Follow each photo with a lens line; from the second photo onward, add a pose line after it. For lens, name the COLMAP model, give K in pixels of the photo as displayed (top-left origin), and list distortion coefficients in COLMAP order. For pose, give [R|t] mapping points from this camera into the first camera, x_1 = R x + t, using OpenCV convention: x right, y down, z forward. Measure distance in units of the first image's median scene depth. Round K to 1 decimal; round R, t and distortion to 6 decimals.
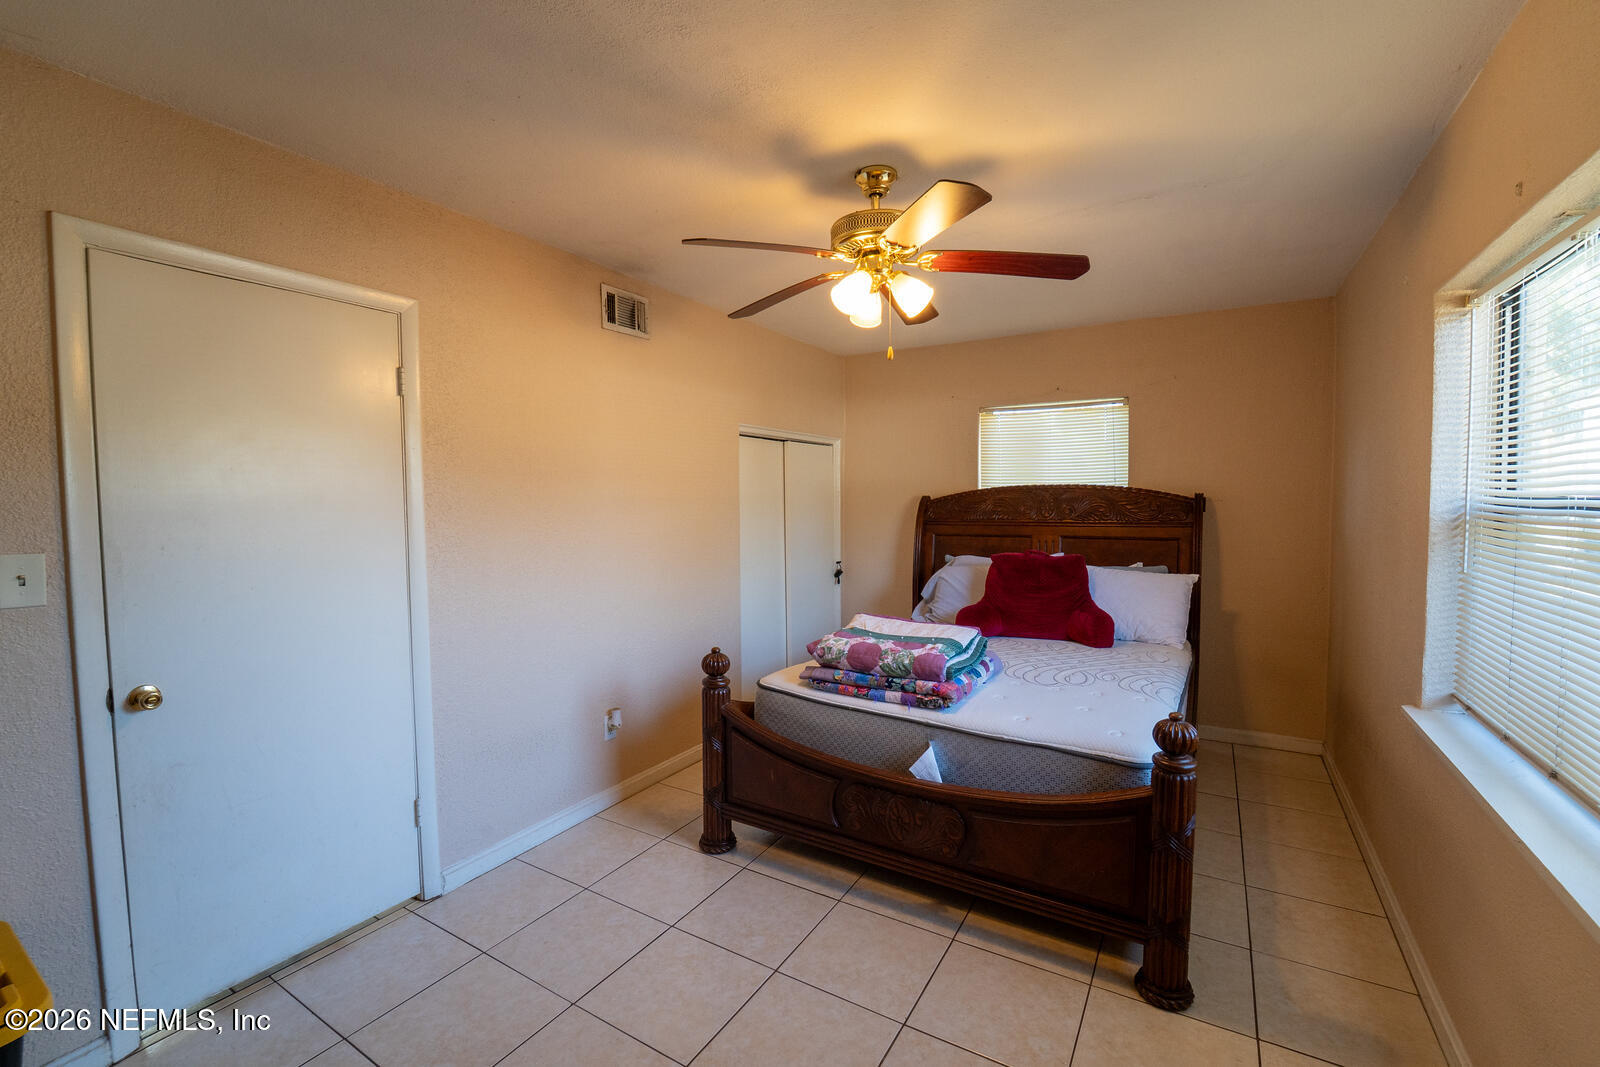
lens RADIAL K [[676.6, 0, 809.0], [0, 676.6, 531.1], [0, 0, 1]] dist [-0.019277, -0.000515]
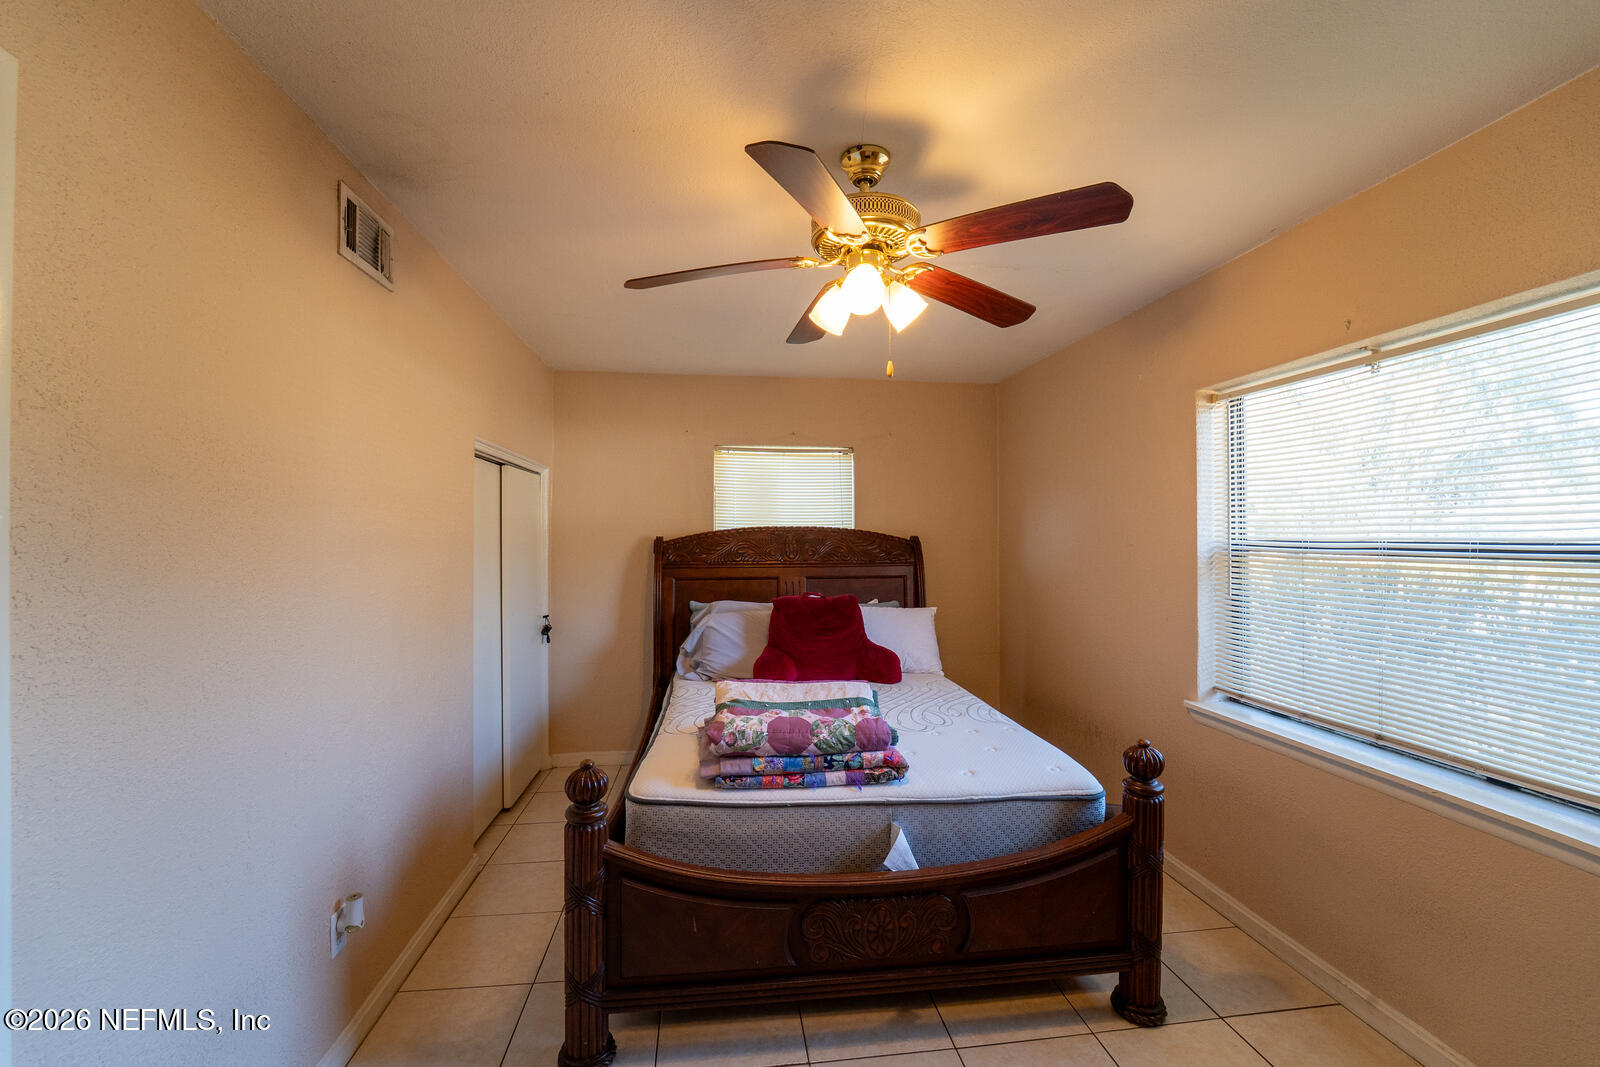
lens RADIAL K [[648.1, 0, 800.0], [0, 648.1, 533.5], [0, 0, 1]] dist [-0.012705, -0.008341]
pose [[0.789514, 0.009996, 0.613652, -0.394421], [0.024939, 0.998519, -0.048351, -0.018225], [-0.613226, 0.053478, 0.788095, 0.376514]]
